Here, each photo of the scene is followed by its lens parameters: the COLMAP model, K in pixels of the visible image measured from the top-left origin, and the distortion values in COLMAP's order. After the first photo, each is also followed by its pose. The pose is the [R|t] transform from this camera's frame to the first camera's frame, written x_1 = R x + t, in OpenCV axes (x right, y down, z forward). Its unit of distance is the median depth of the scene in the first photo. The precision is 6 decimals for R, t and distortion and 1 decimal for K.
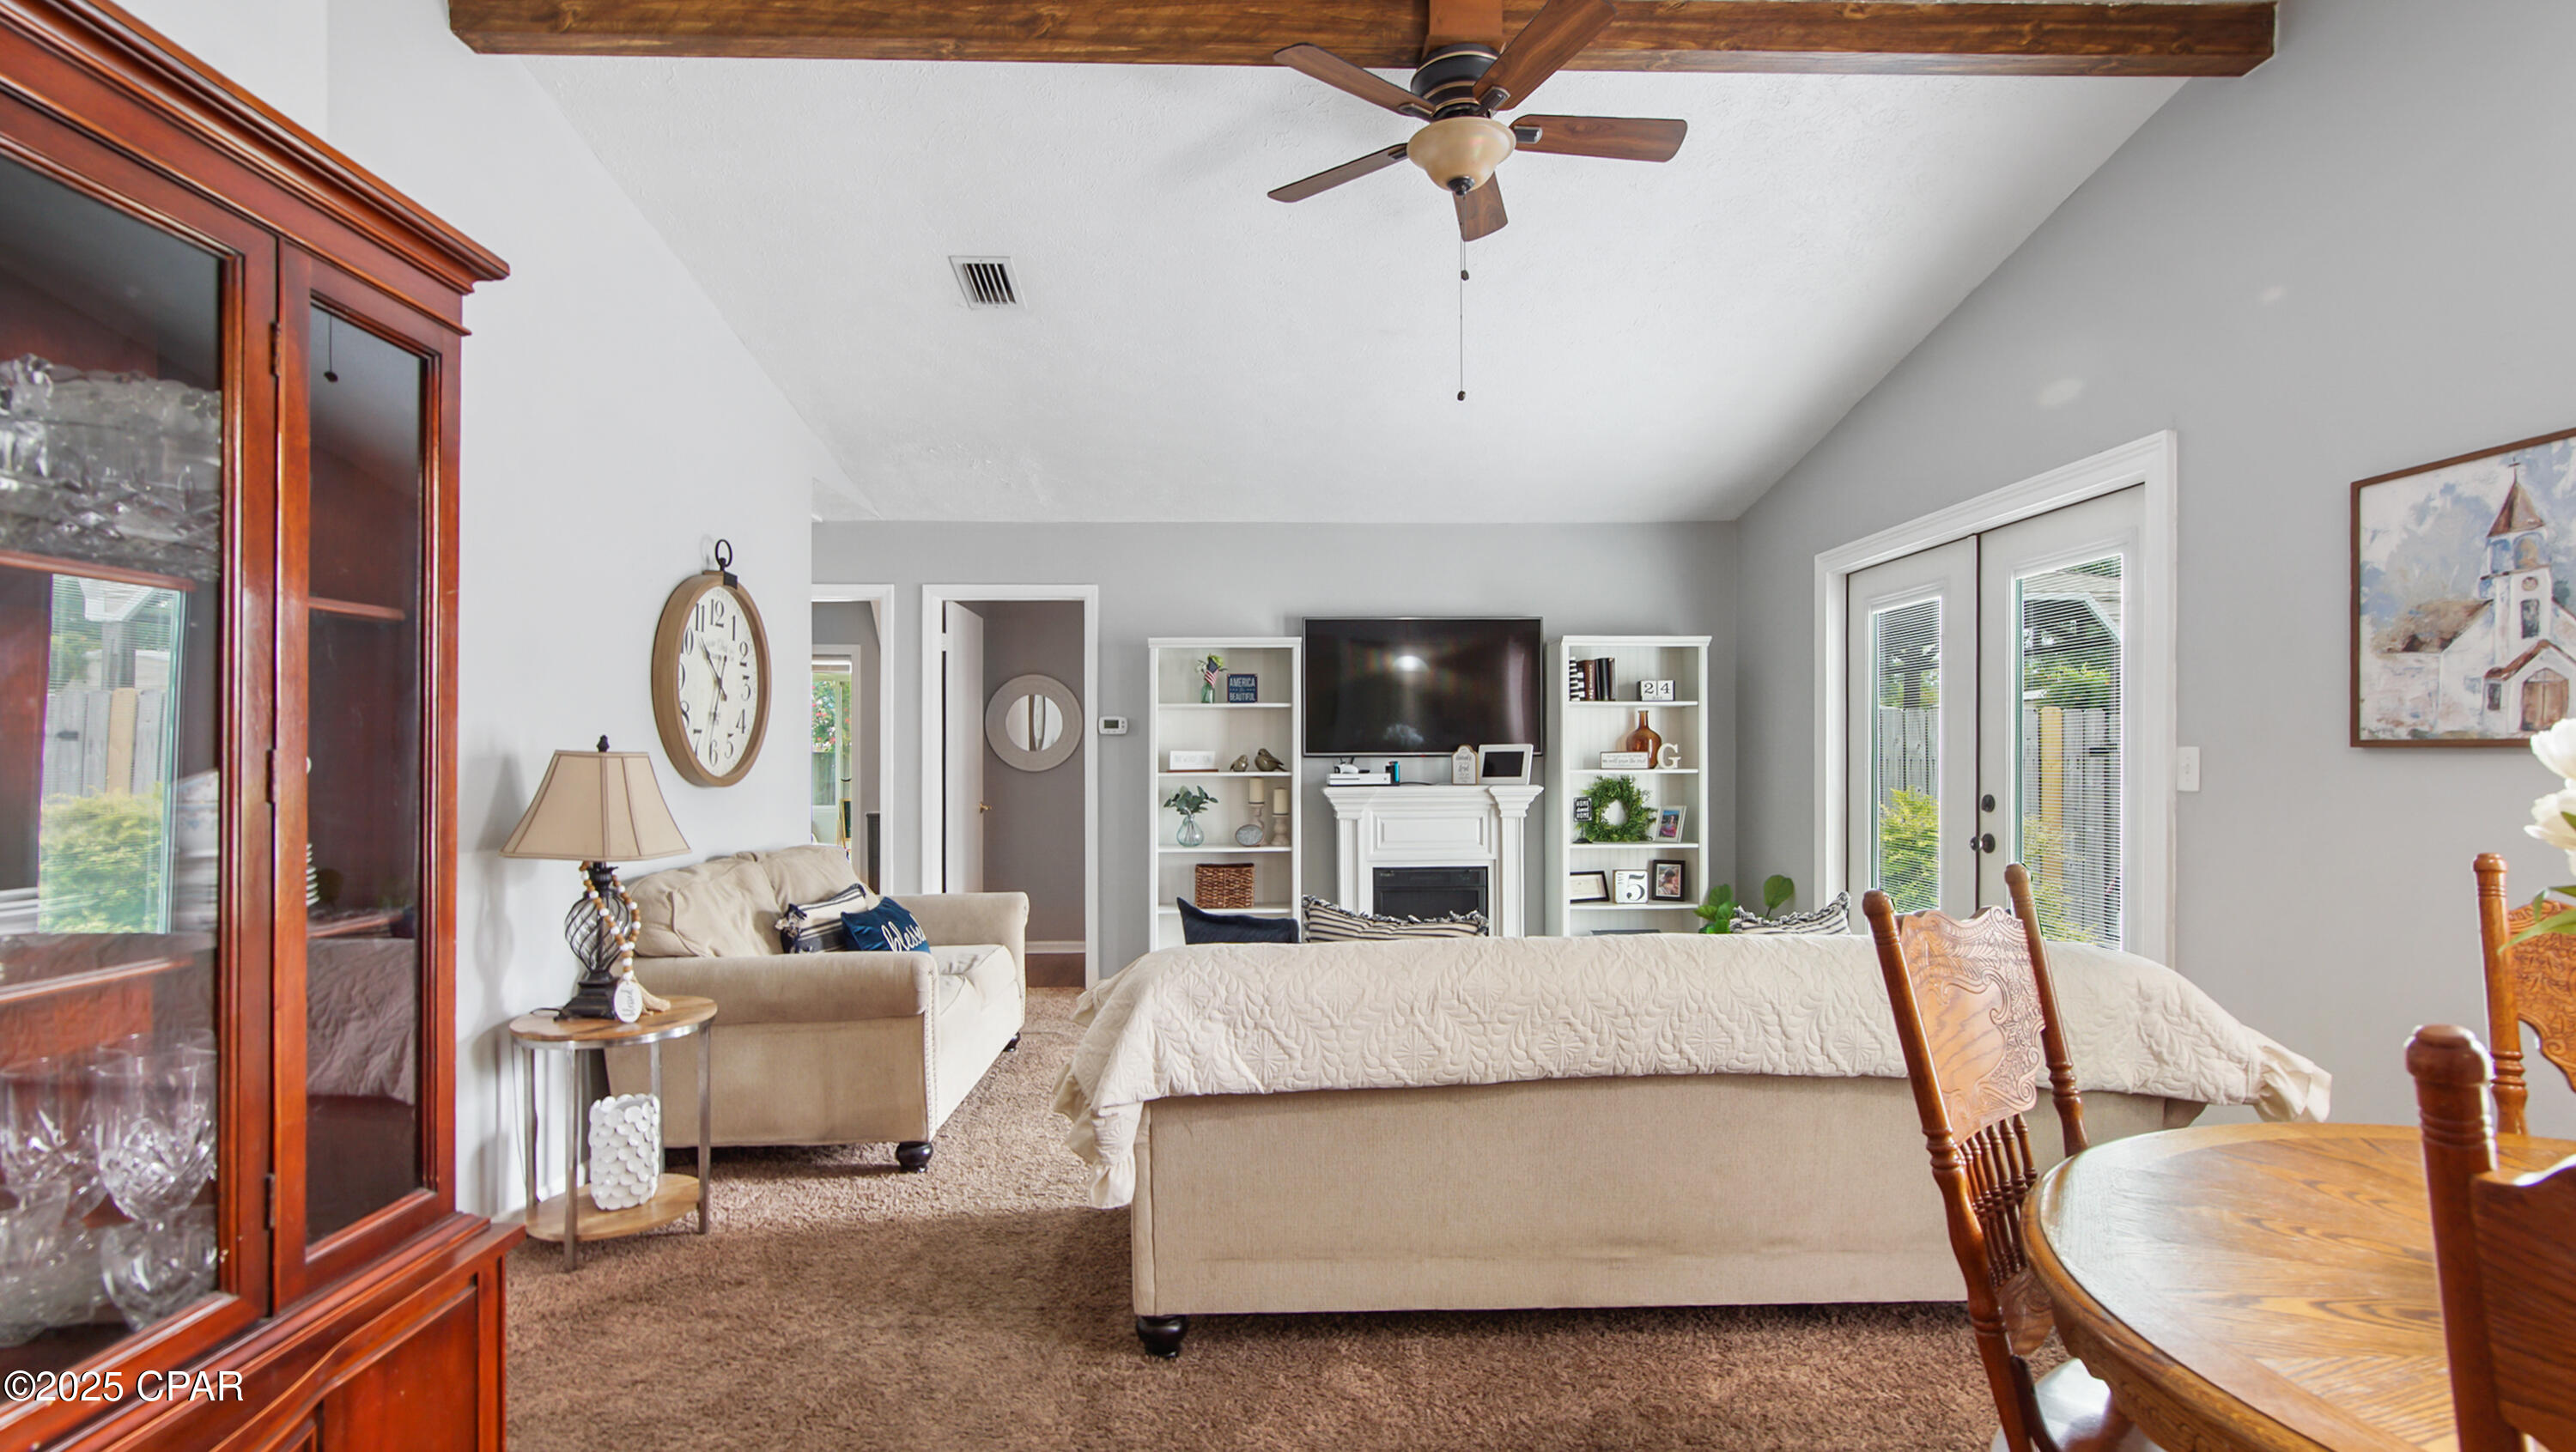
lens RADIAL K [[1192.0, 0, 1282.8], [0, 1192.0, 756.2], [0, 0, 1]] dist [-0.001002, 0.018670]
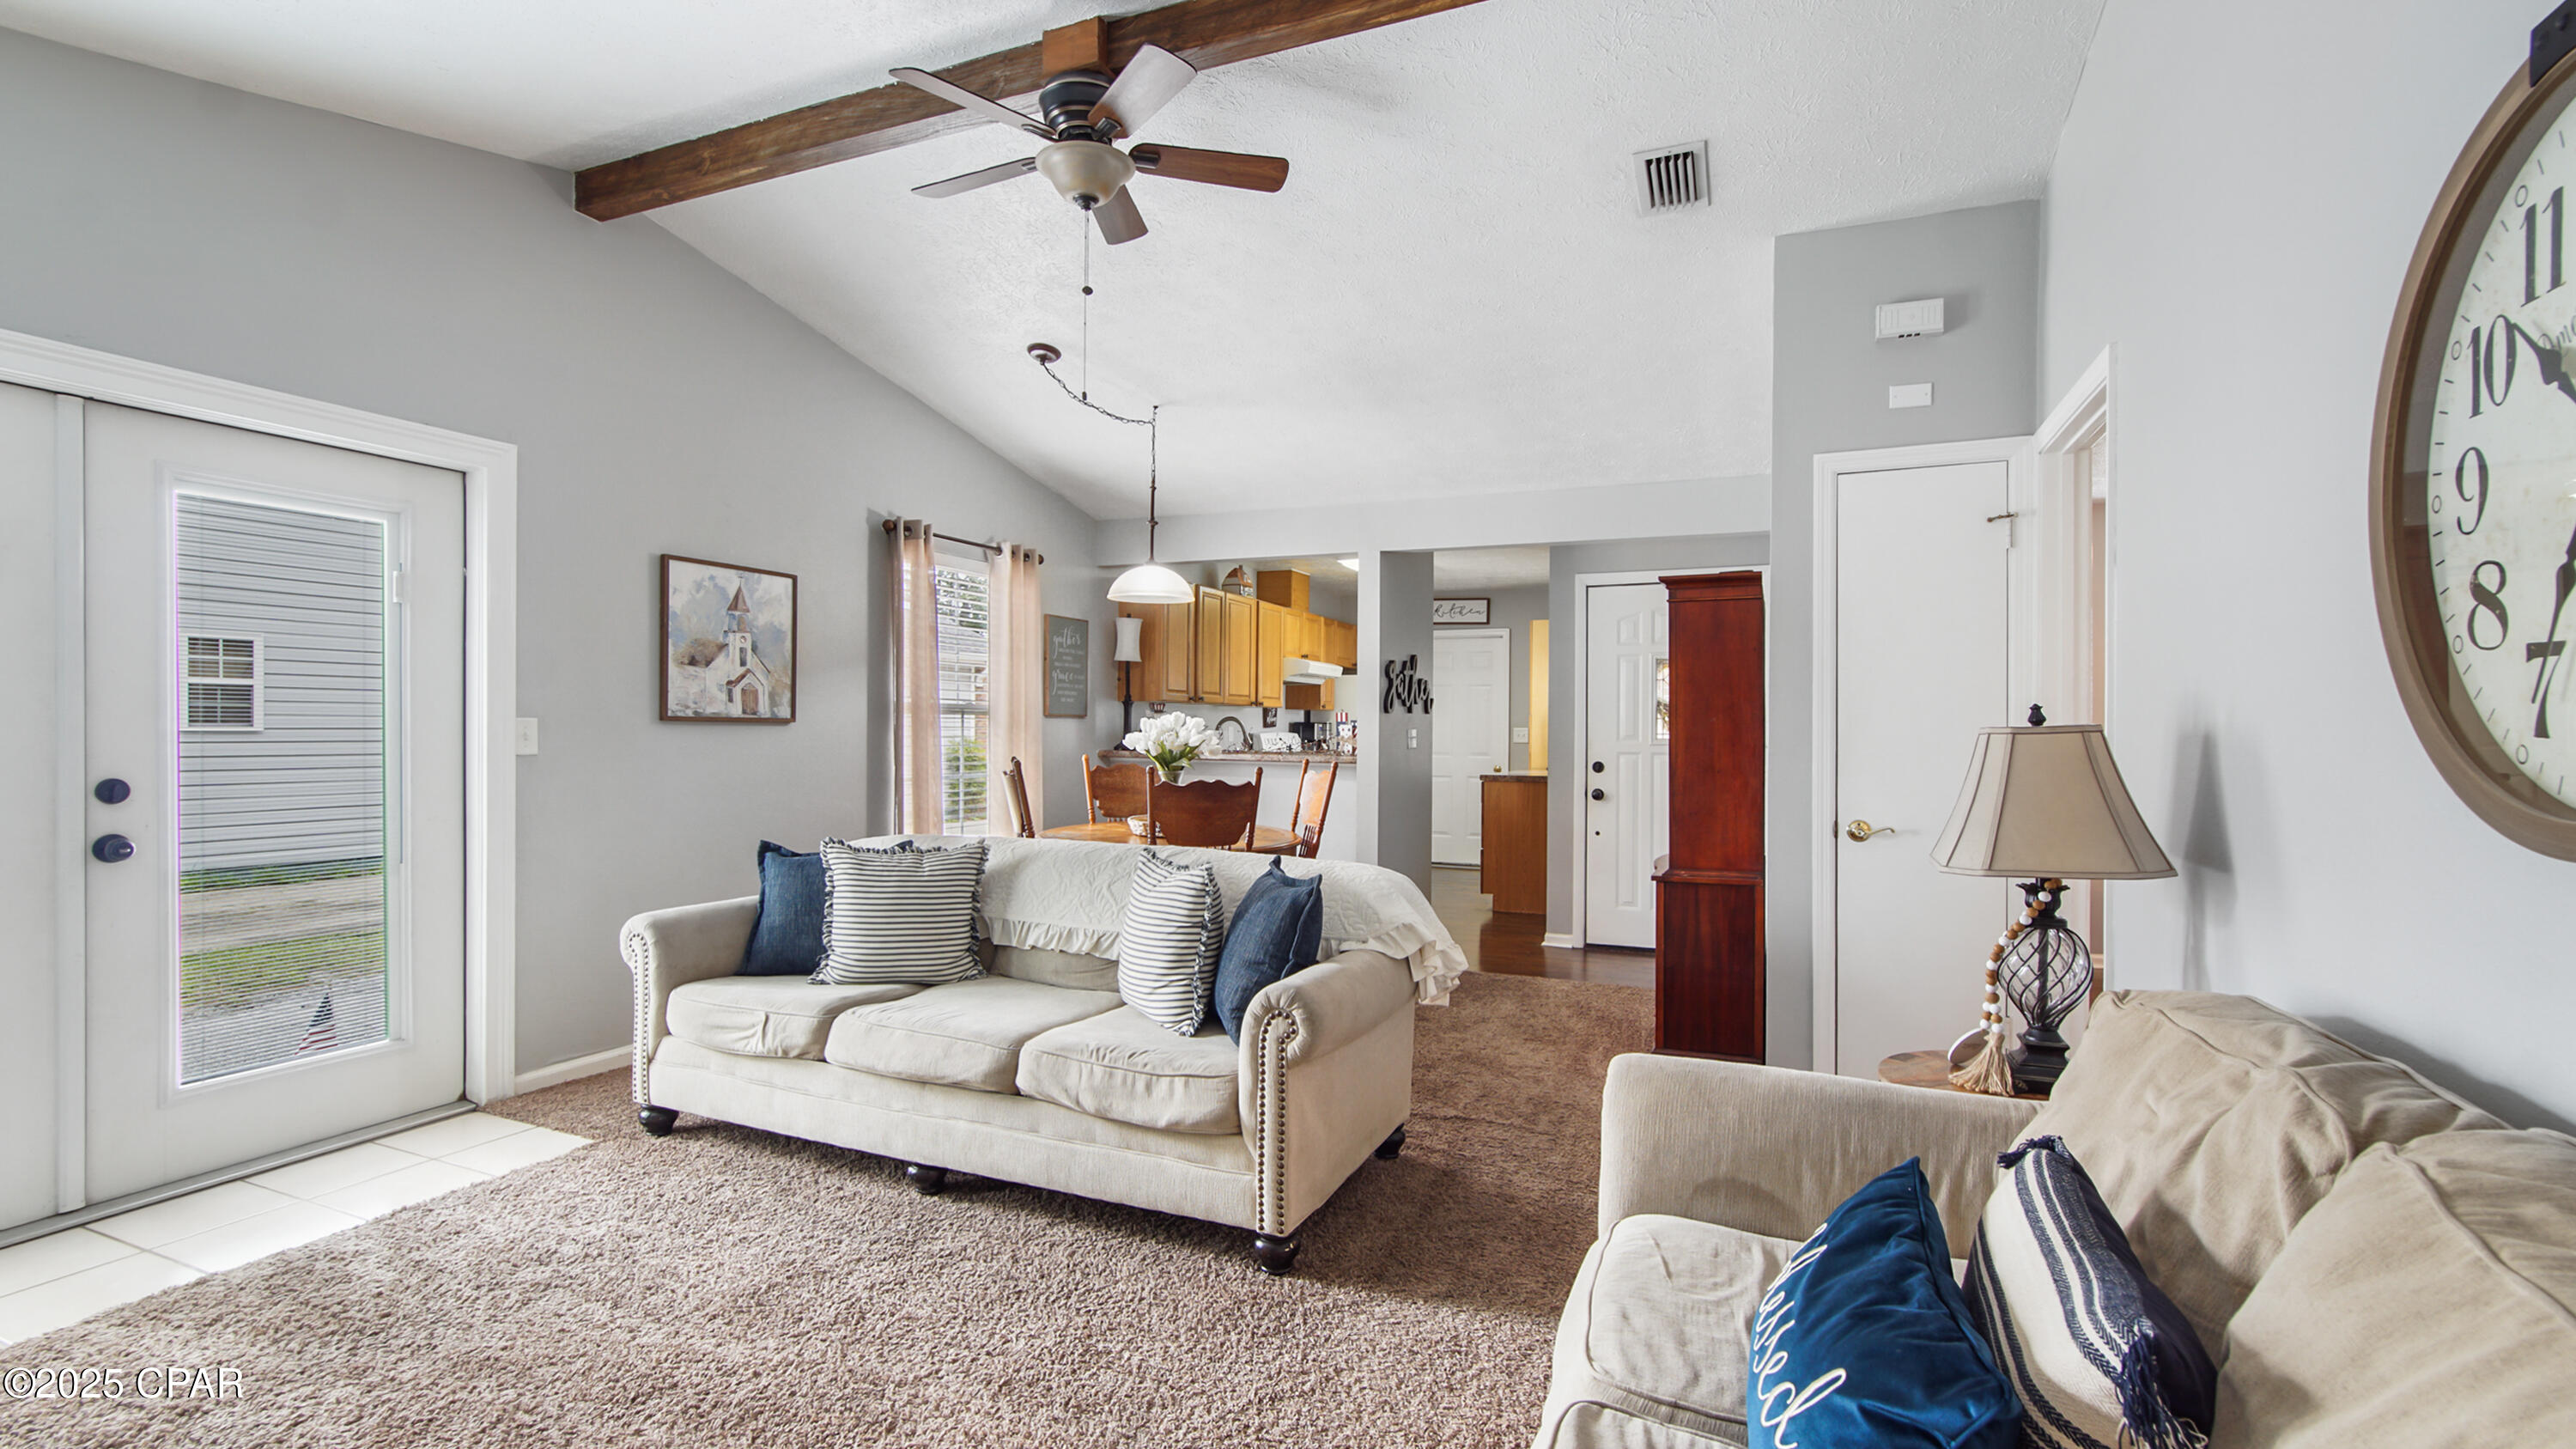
lens RADIAL K [[1176.1, 0, 1284.4], [0, 1176.1, 756.0], [0, 0, 1]] dist [-0.000526, 0.000287]
pose [[-0.907500, -0.018173, 0.419658, -0.328100], [-0.007816, 0.999621, 0.026387, -0.005412], [-0.419979, 0.020667, -0.907299, 1.337835]]
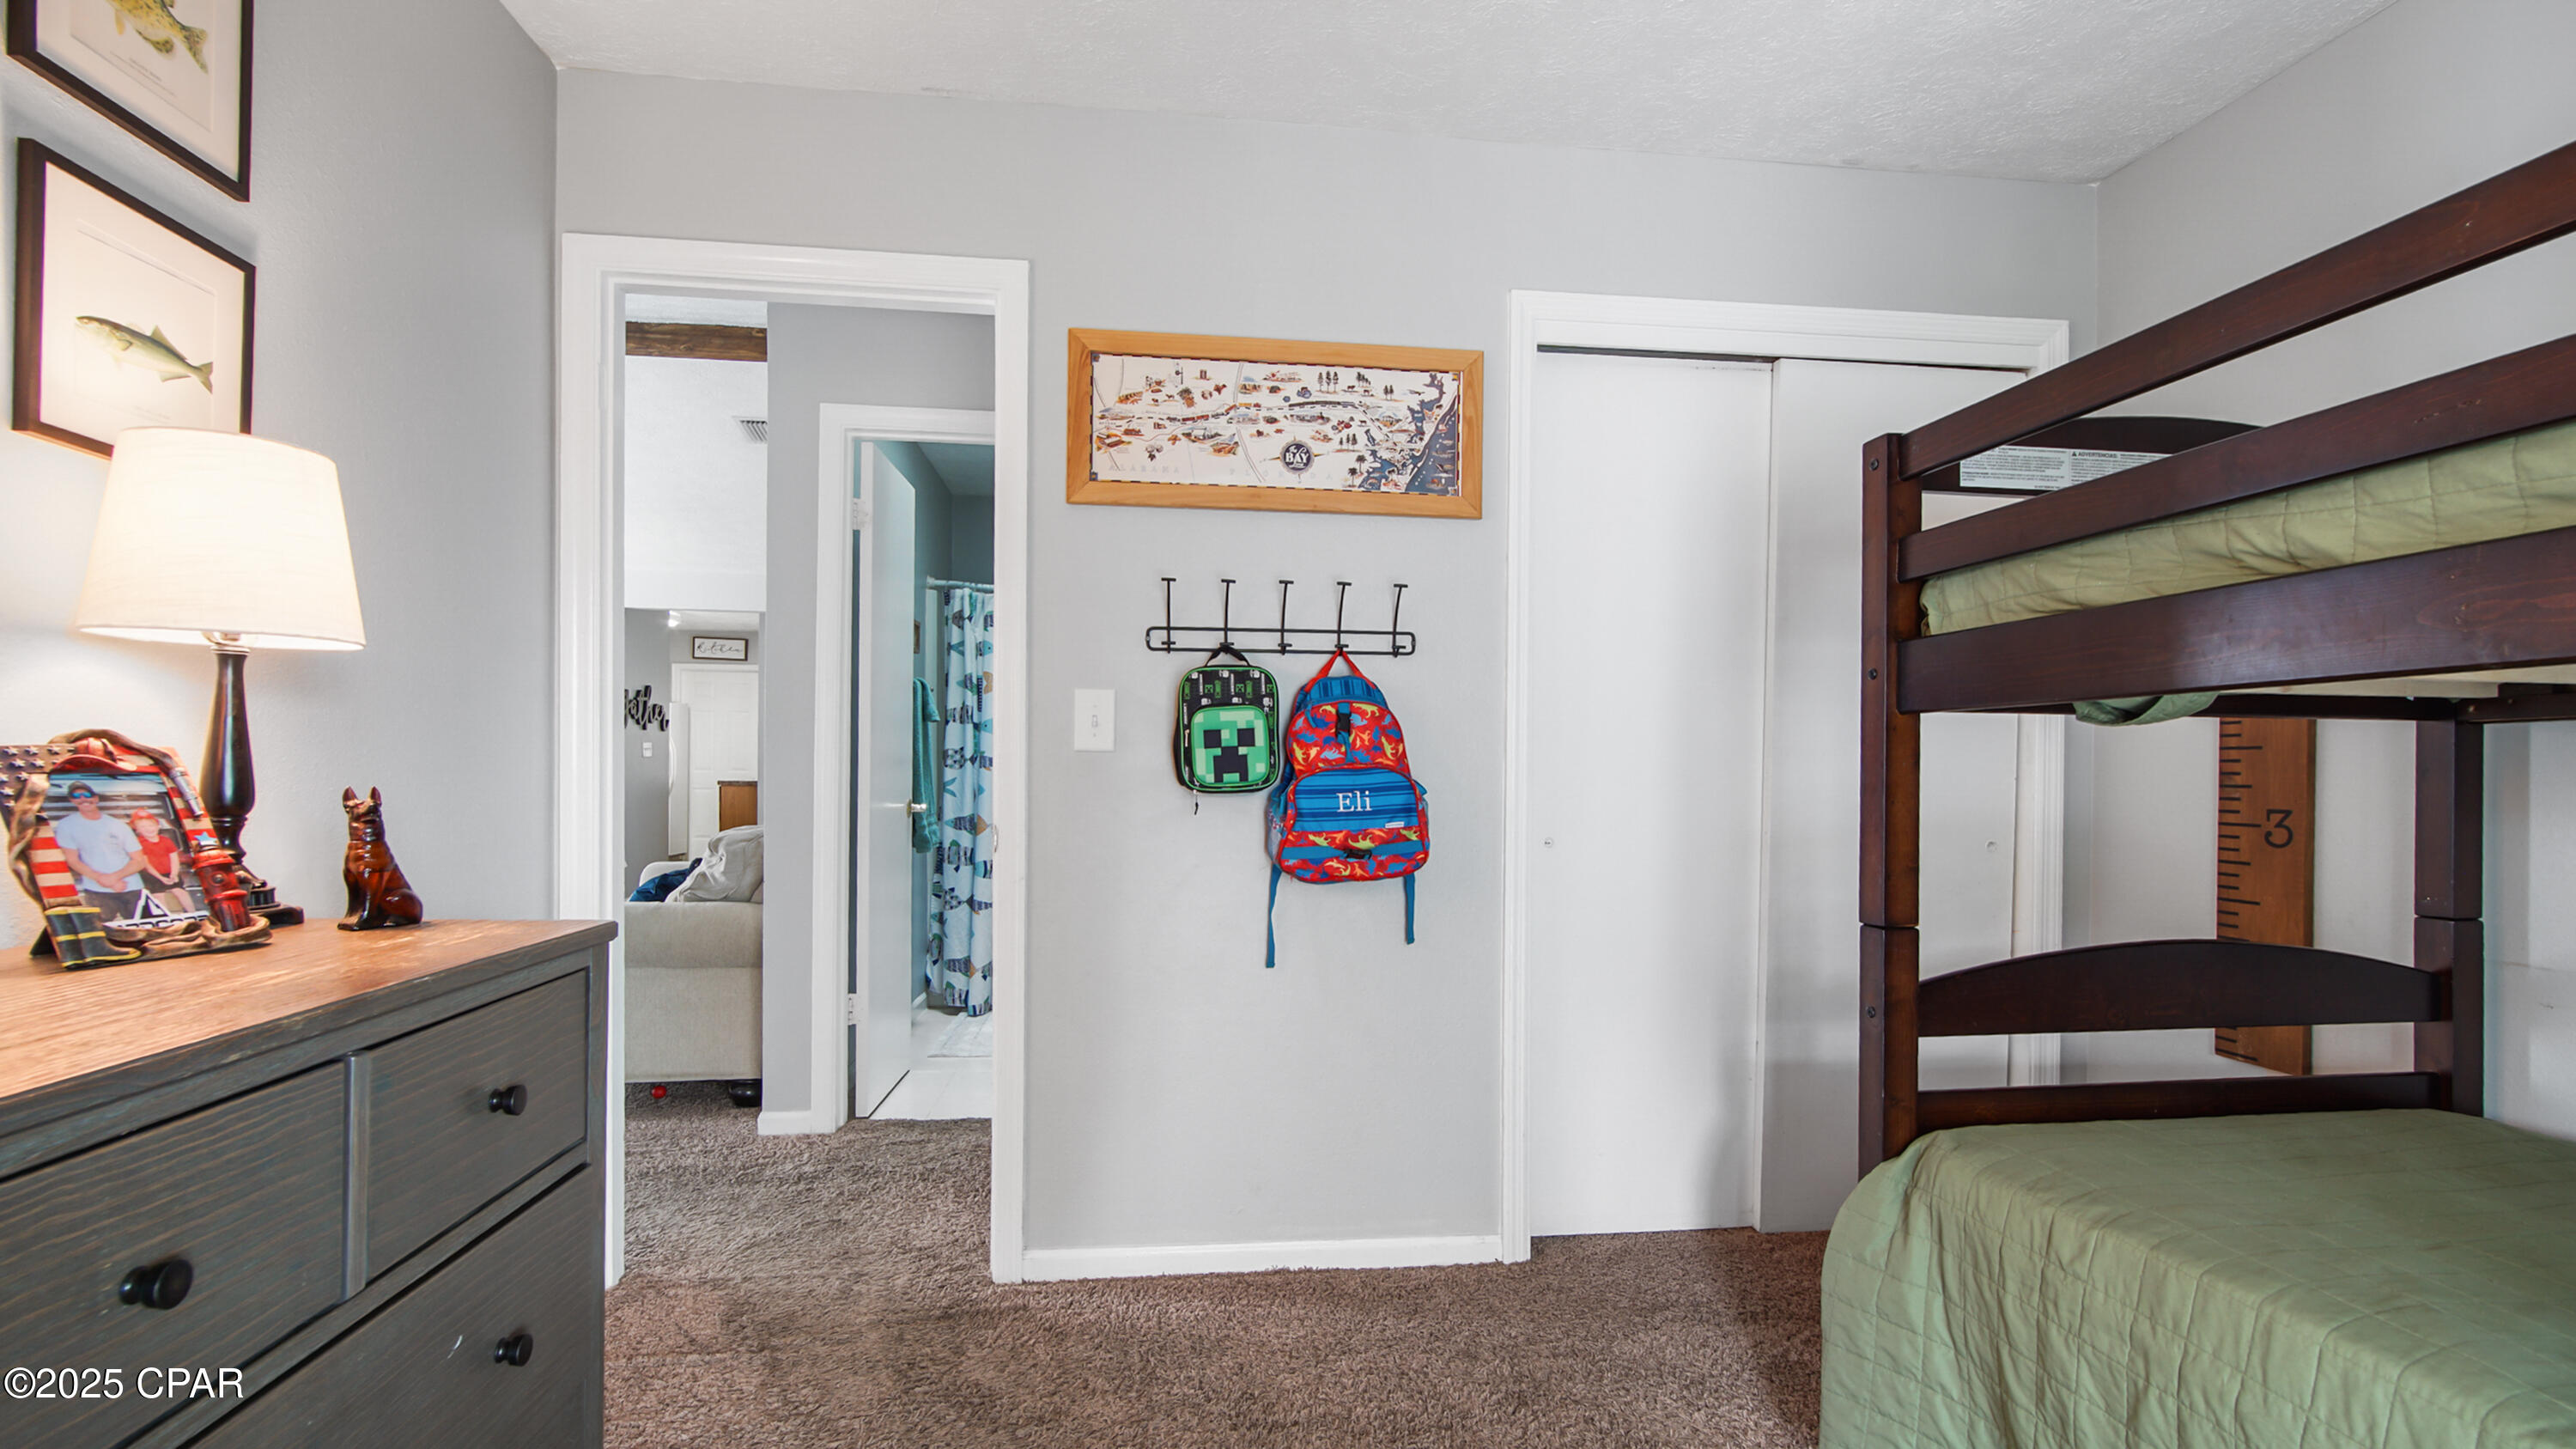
lens RADIAL K [[1176.1, 0, 1284.4], [0, 1176.1, 756.0], [0, 0, 1]] dist [-0.000526, 0.000287]
pose [[-0.995578, -0.008287, -0.093573, -0.744242], [-0.007954, 0.999961, -0.003931, 0.021839], [0.093602, -0.003169, -0.995605, 1.992772]]
